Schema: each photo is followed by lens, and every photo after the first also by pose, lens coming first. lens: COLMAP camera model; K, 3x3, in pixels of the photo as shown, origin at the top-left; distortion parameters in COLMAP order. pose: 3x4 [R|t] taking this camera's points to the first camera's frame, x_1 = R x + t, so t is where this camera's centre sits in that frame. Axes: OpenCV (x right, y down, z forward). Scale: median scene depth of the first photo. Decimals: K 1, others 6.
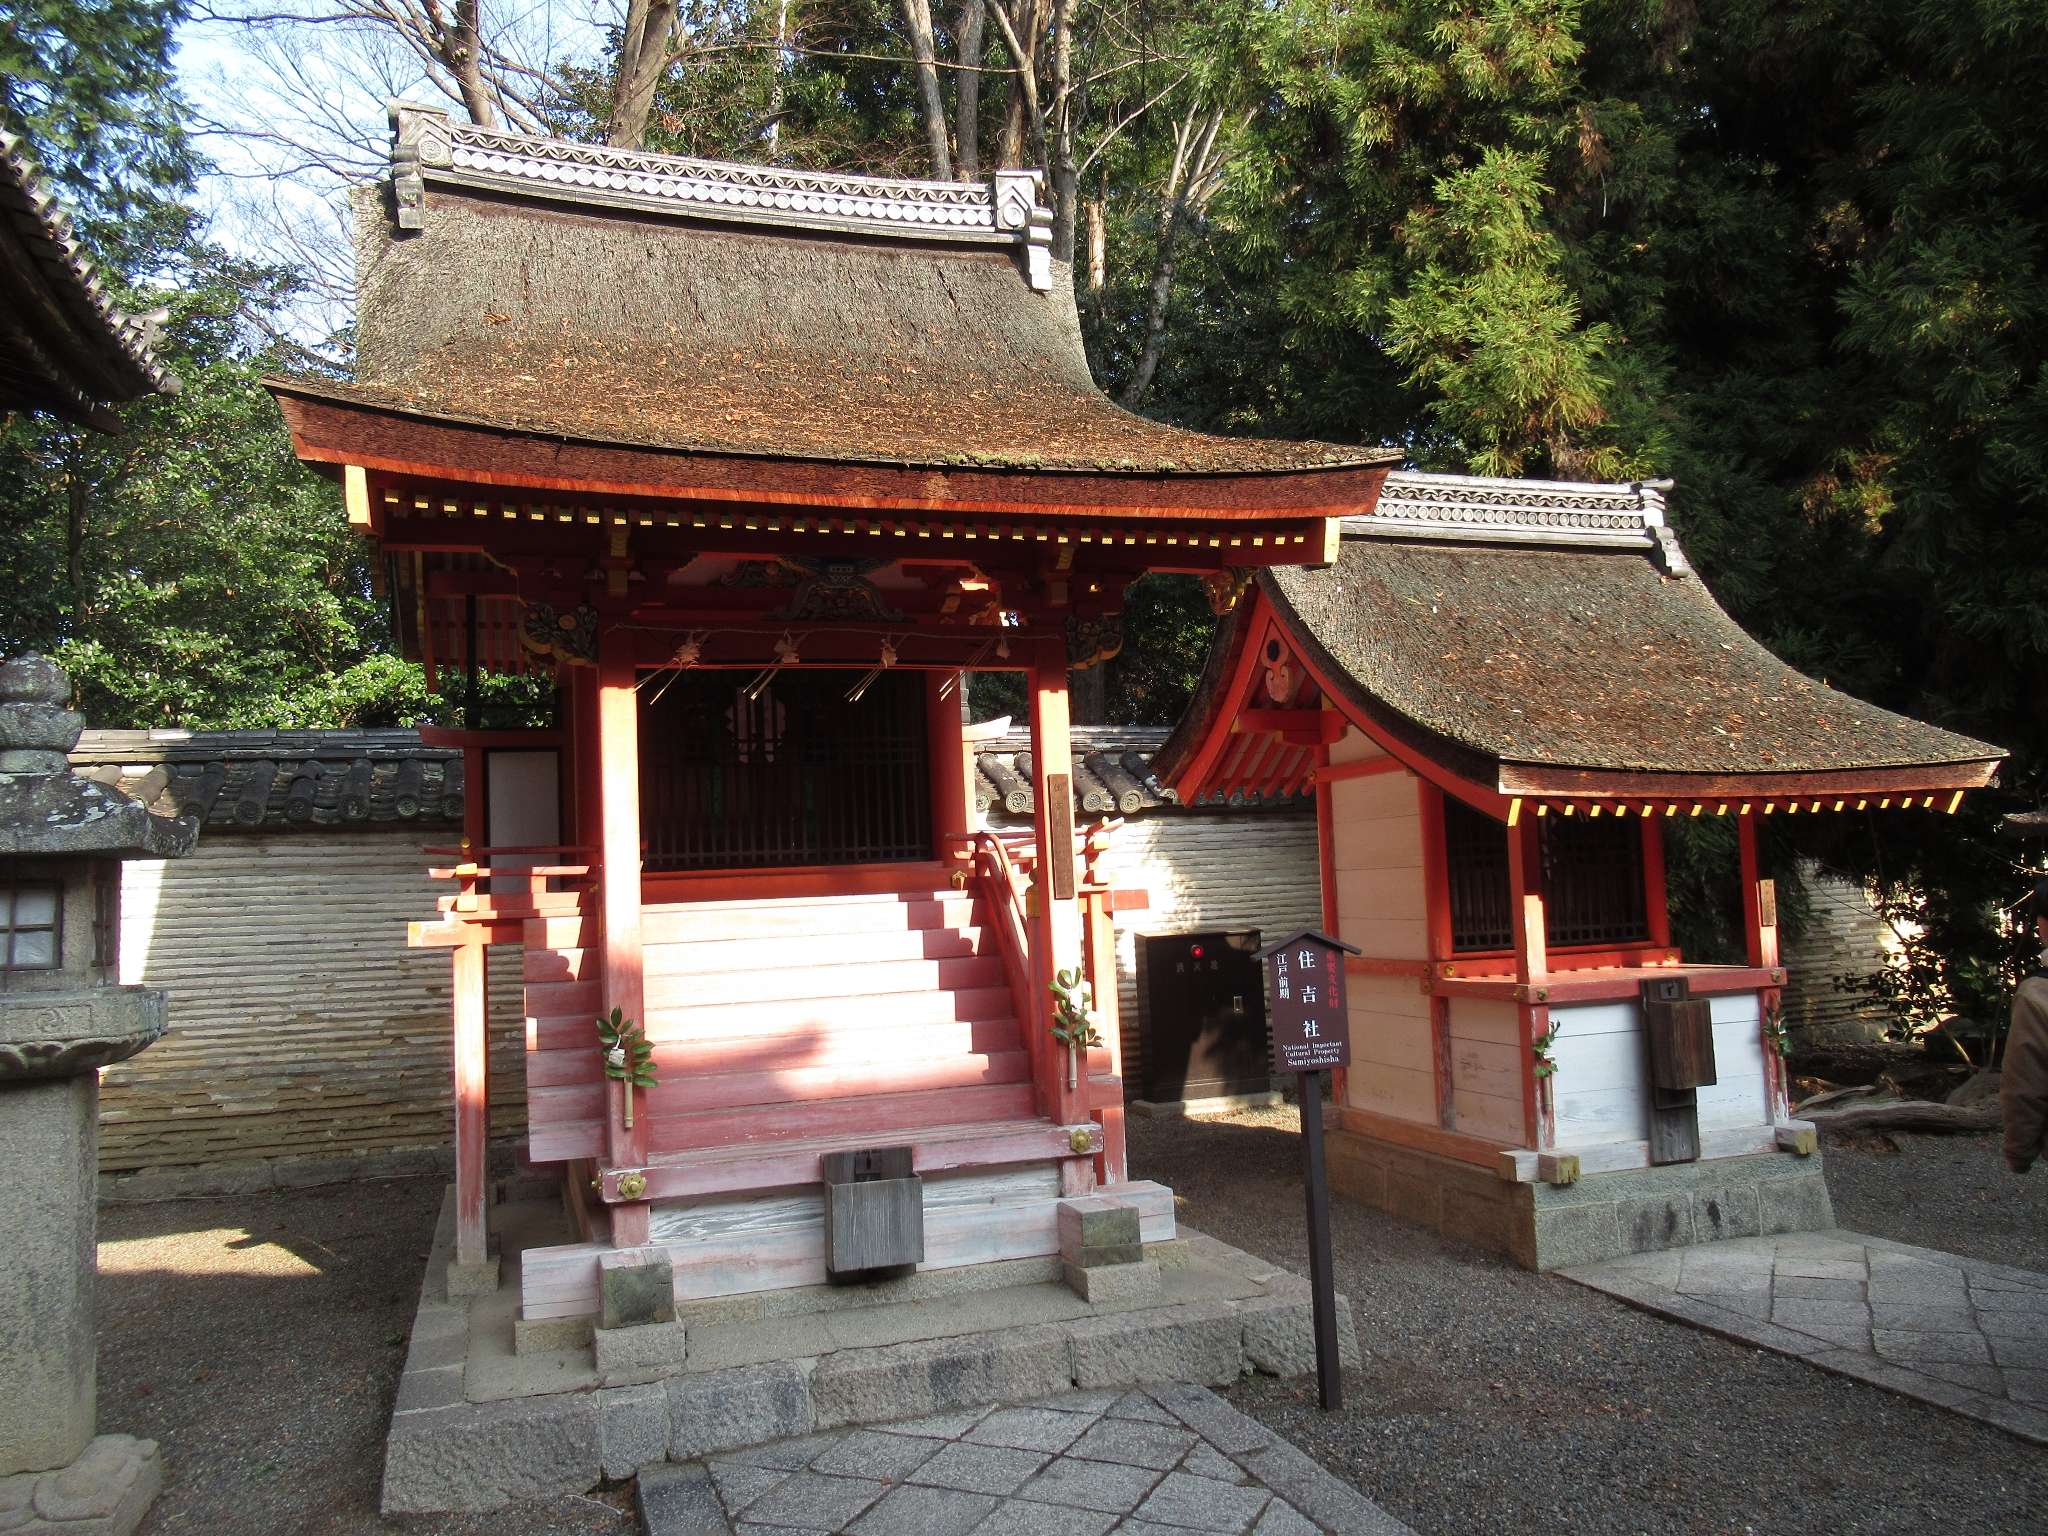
lens RADIAL K [[1543.1, 0, 1014.6], [0, 1543.1, 762.9], [0, 0, 1]] dist [-0.008190, 0.008388]
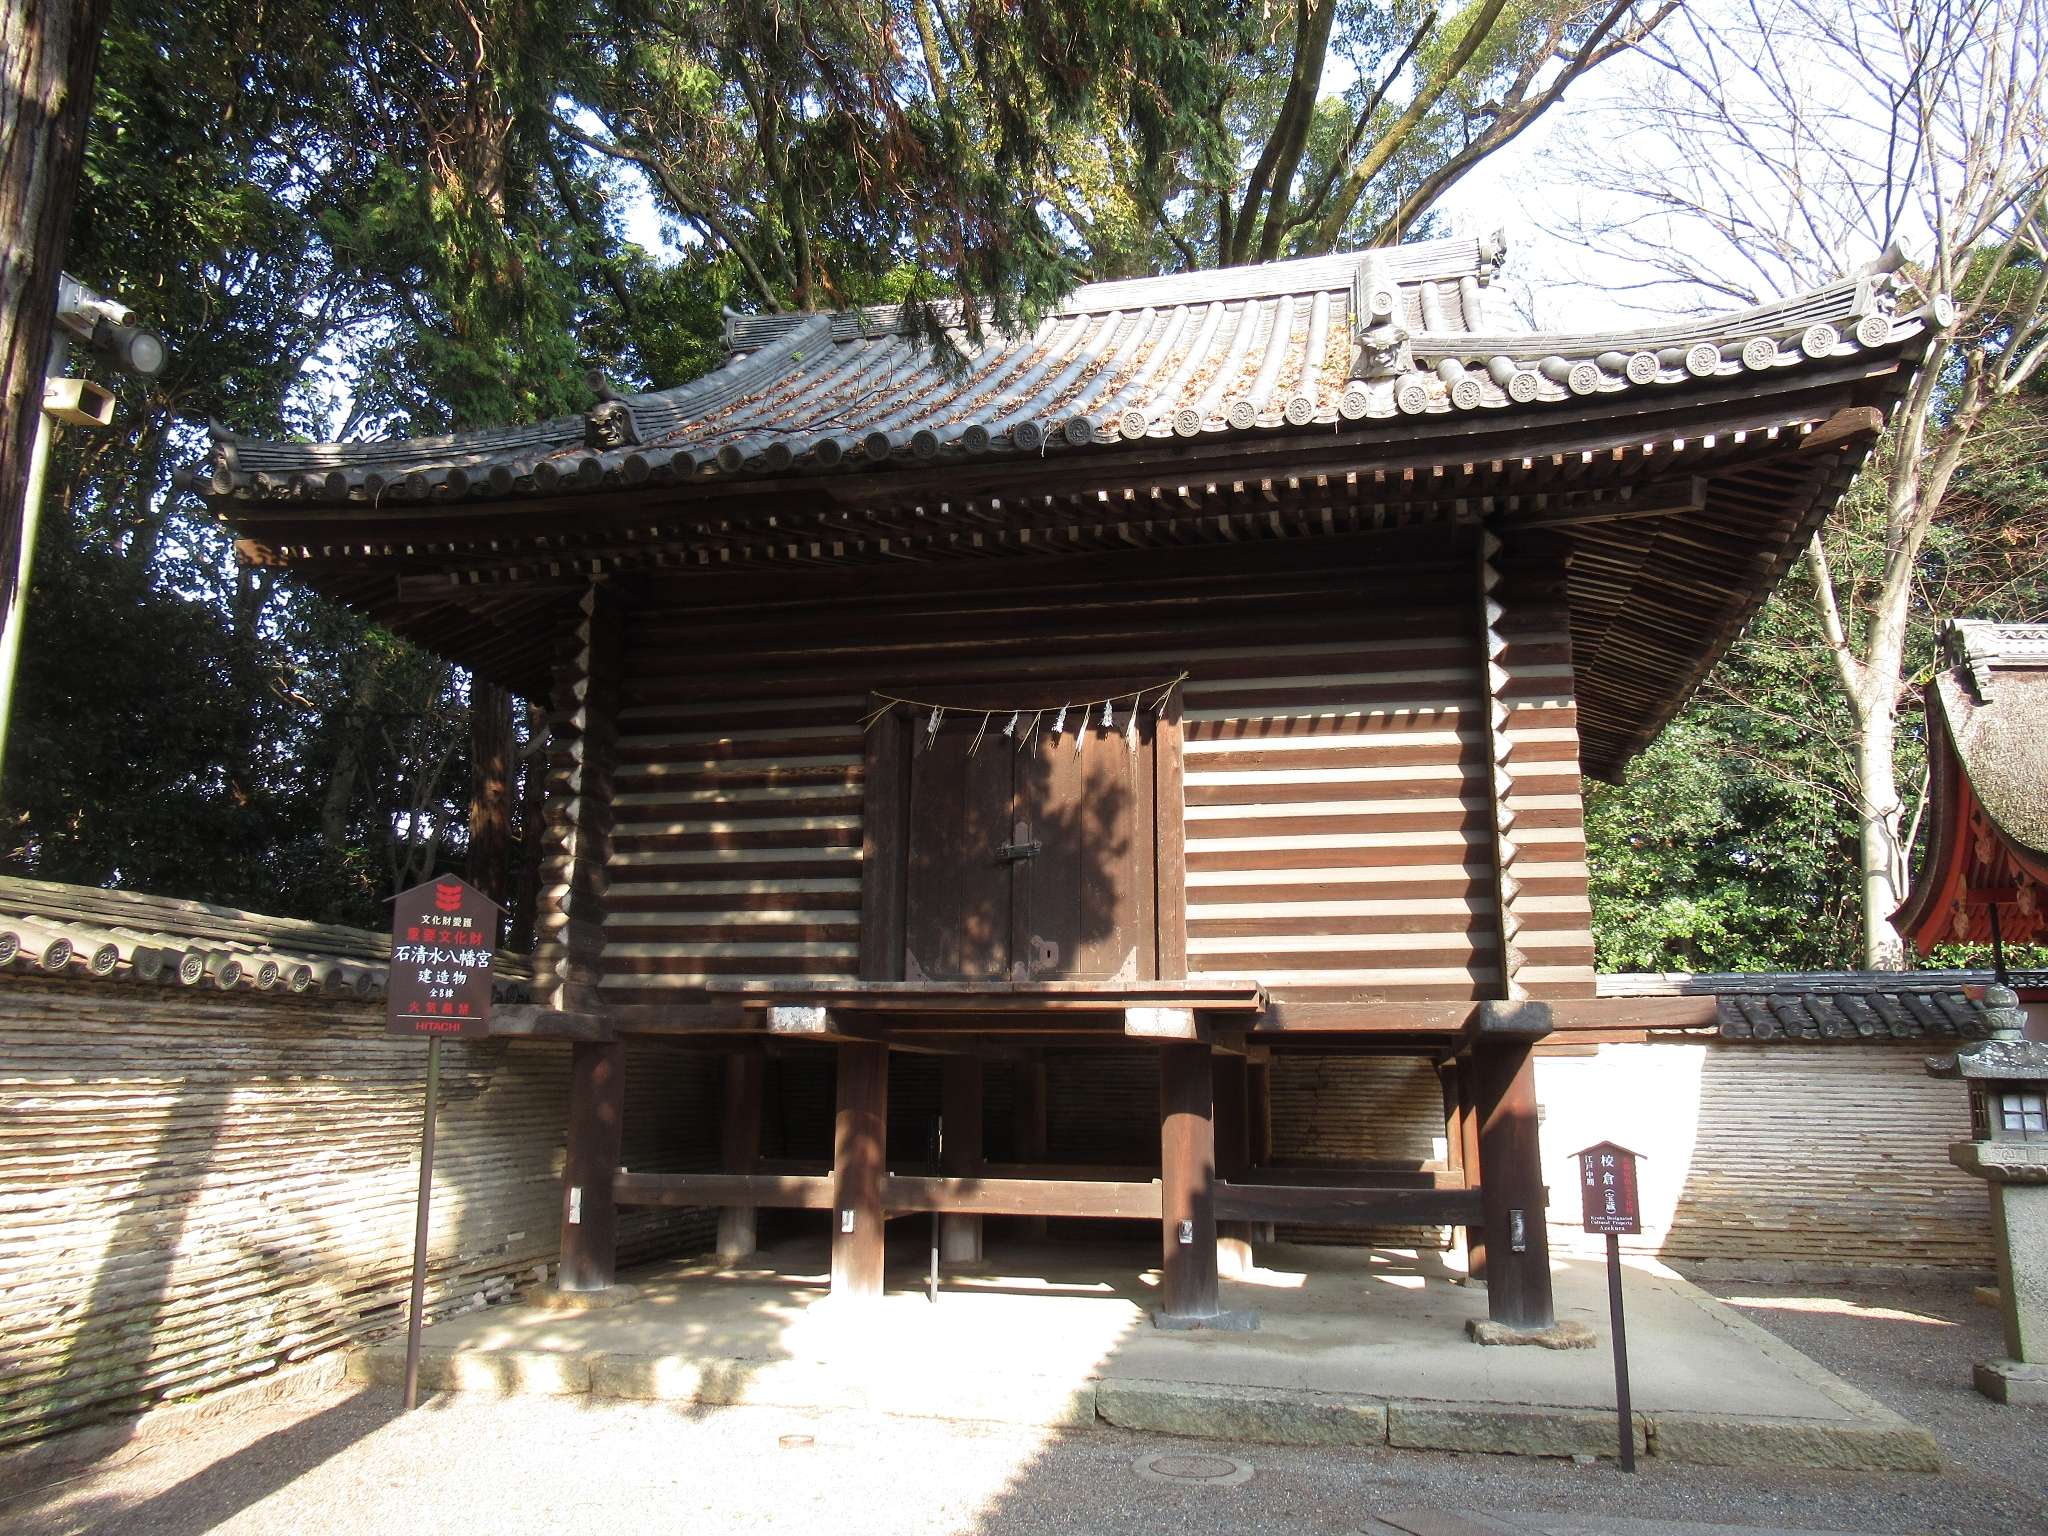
lens RADIAL K [[1543.1, 0, 1014.6], [0, 1543.1, 762.9], [0, 0, 1]] dist [-0.008190, 0.008388]
pose [[0.844149, -0.059834, -0.532759, -0.402706], [0.002508, 0.994182, -0.107682, -0.098964], [0.536103, 0.089564, 0.839388, -1.021384]]
